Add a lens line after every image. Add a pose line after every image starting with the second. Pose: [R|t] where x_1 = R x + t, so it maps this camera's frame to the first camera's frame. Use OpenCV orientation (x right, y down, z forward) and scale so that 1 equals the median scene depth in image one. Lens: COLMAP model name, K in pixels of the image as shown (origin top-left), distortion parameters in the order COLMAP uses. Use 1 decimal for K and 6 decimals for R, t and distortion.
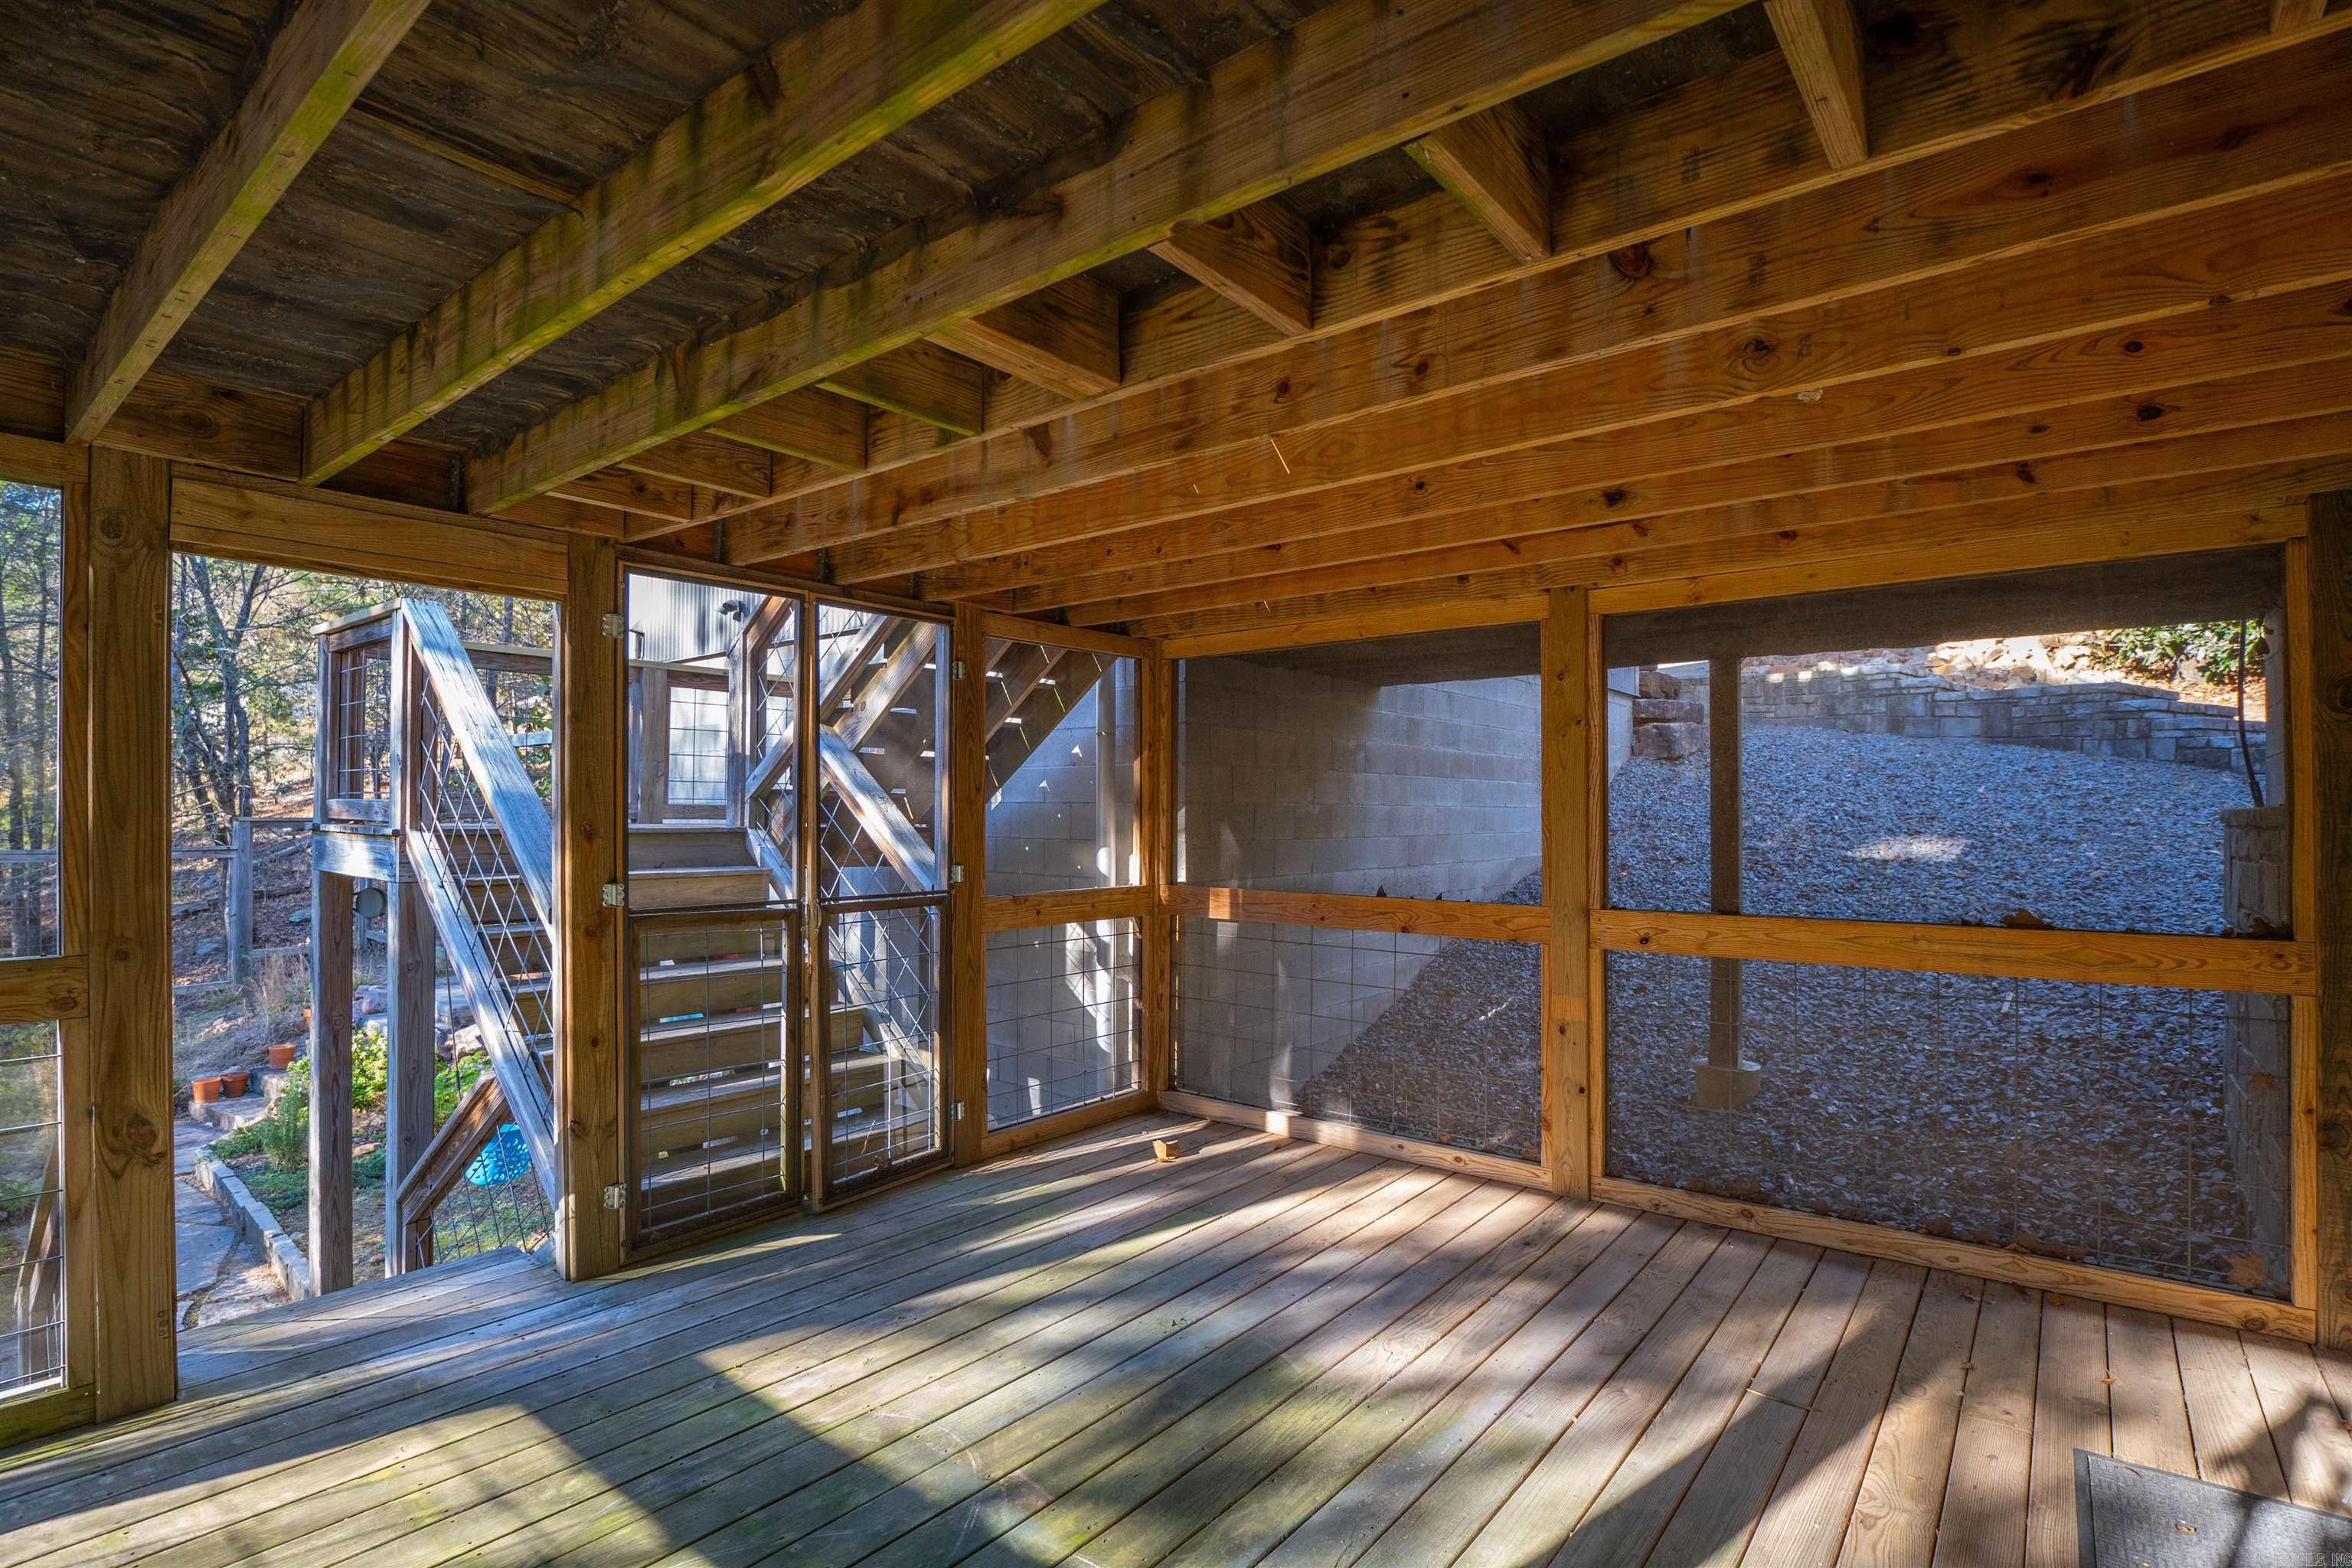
lens RADIAL K [[1139.3, 0, 1165.7], [0, 1139.3, 784.9], [0, 0, 1]] dist [-0.044077, 0.008161]
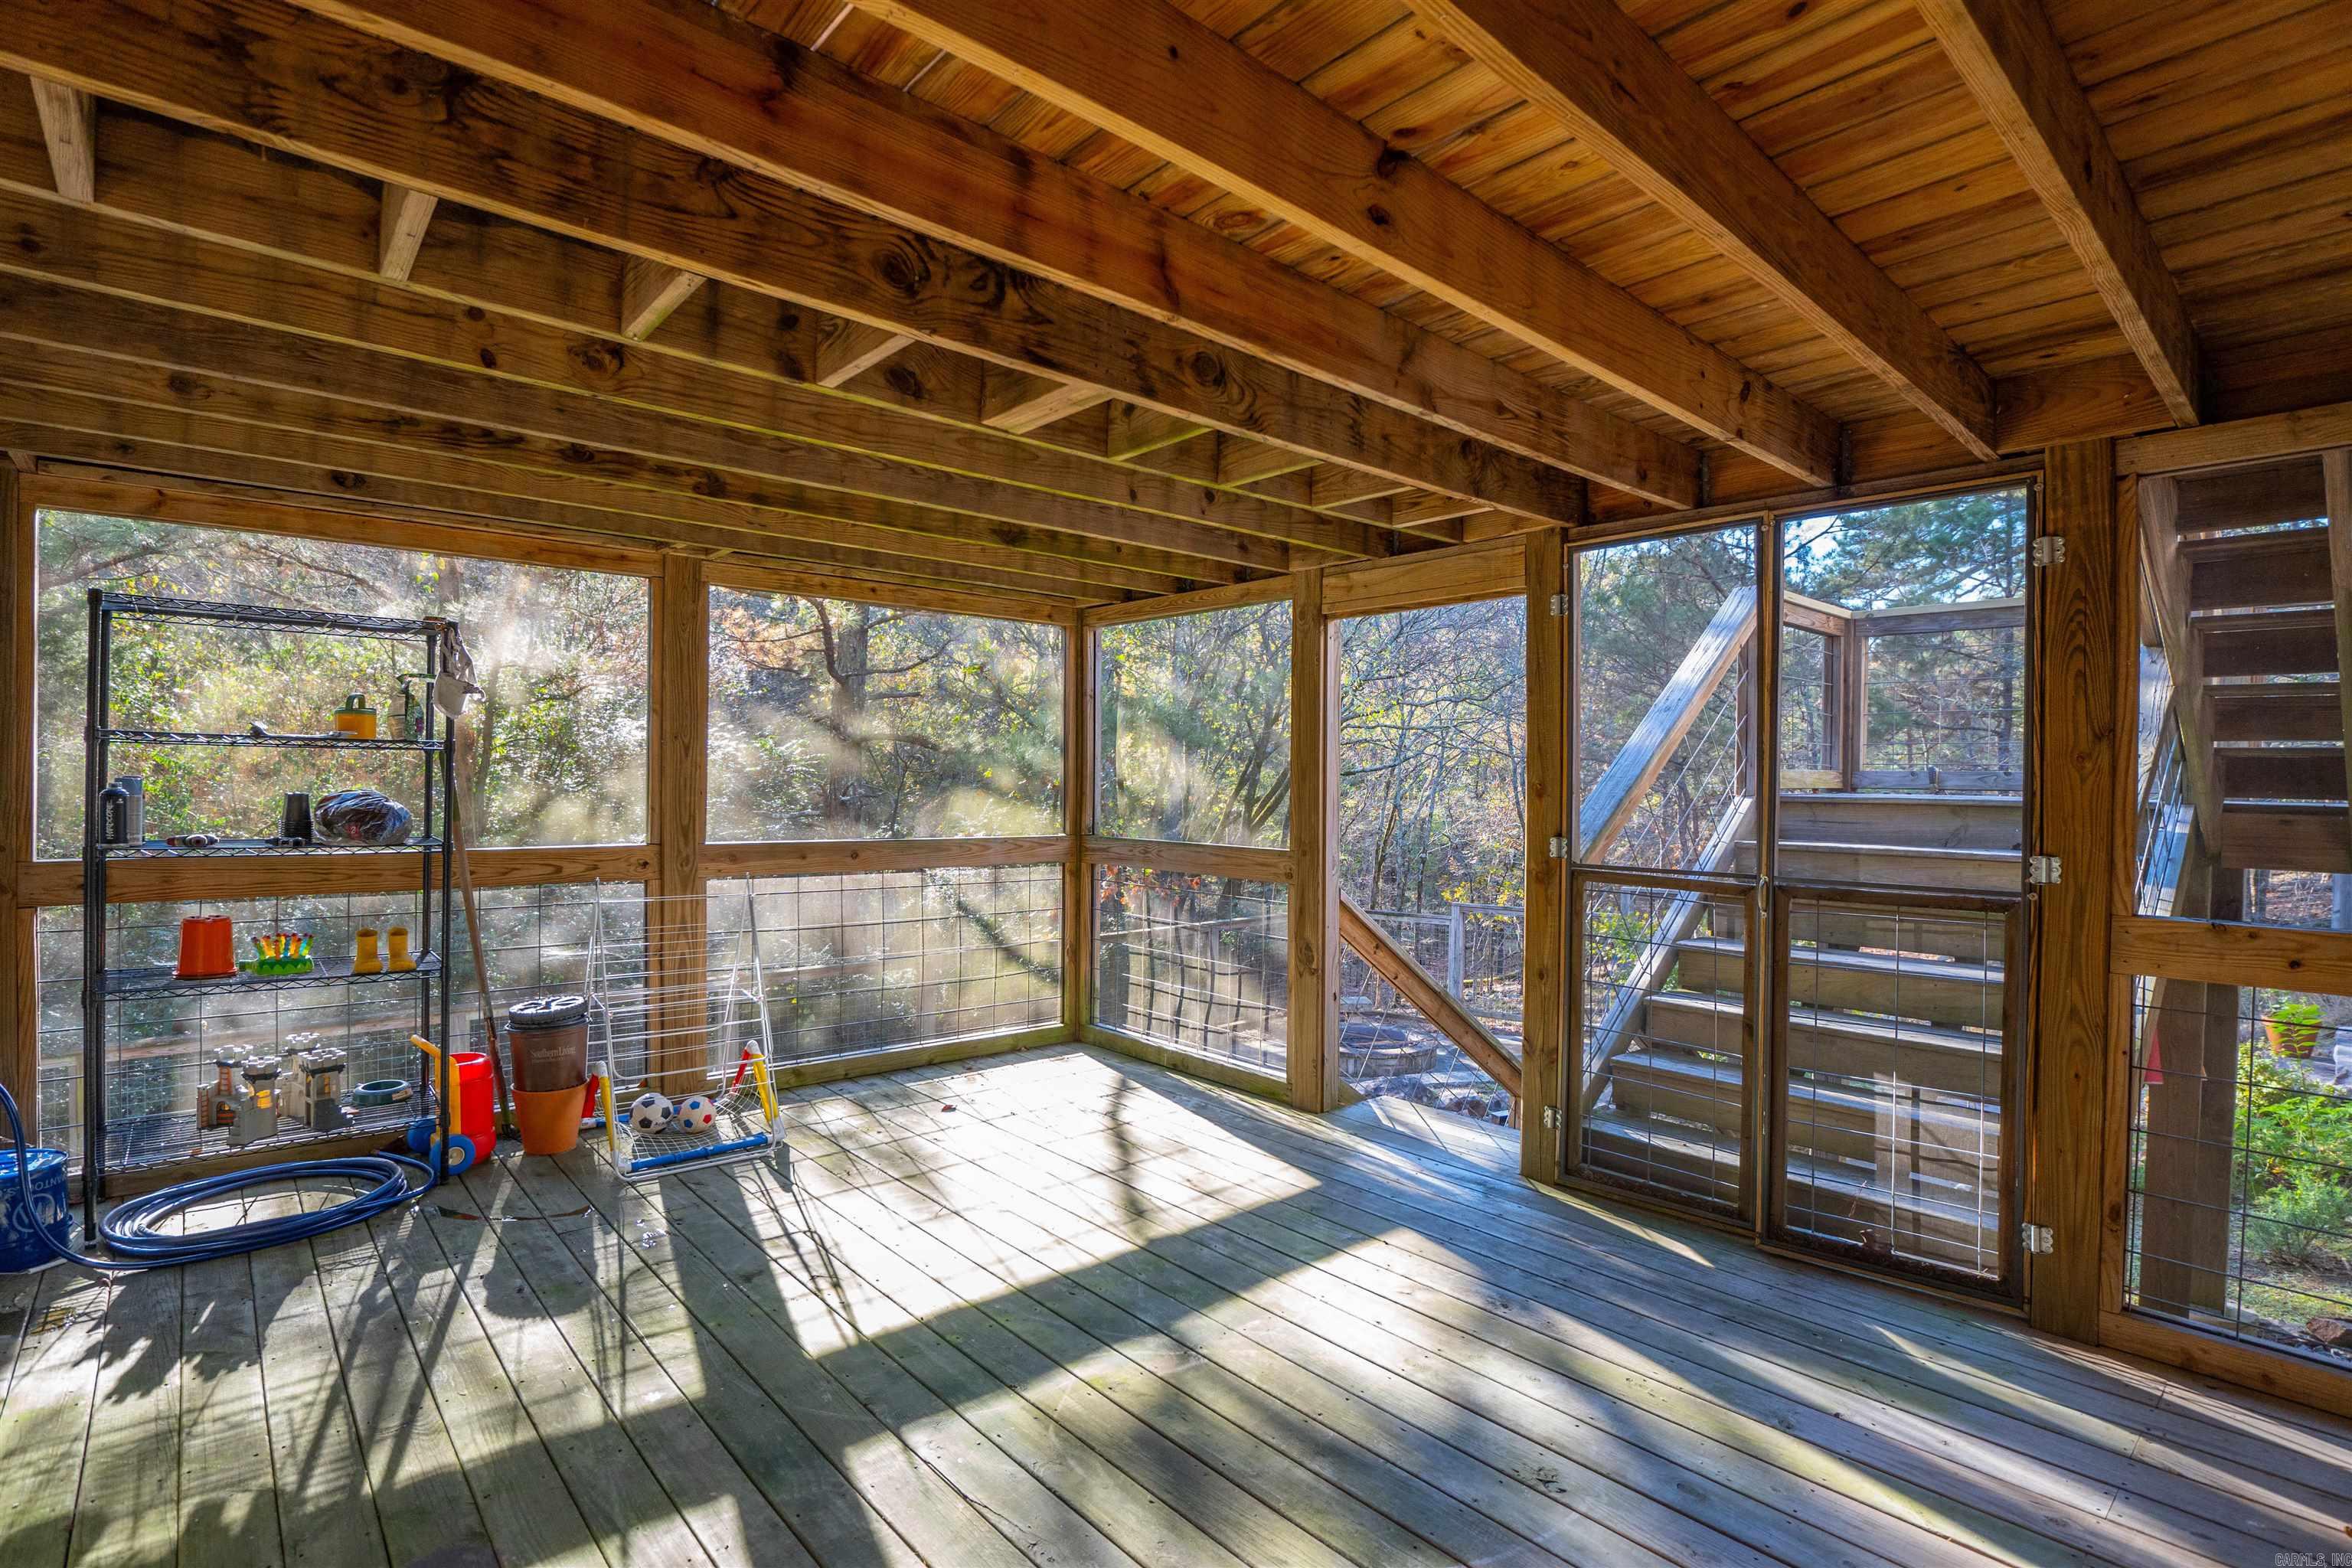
lens RADIAL K [[1139.3, 0, 1165.7], [0, 1139.3, 784.9], [0, 0, 1]] dist [-0.044077, 0.008161]
pose [[-0.168529, -0.000228, -0.985697, 0.725377], [0.008875, 0.999959, -0.001749, 0.036898], [0.985657, -0.009043, -0.168520, 0.866493]]
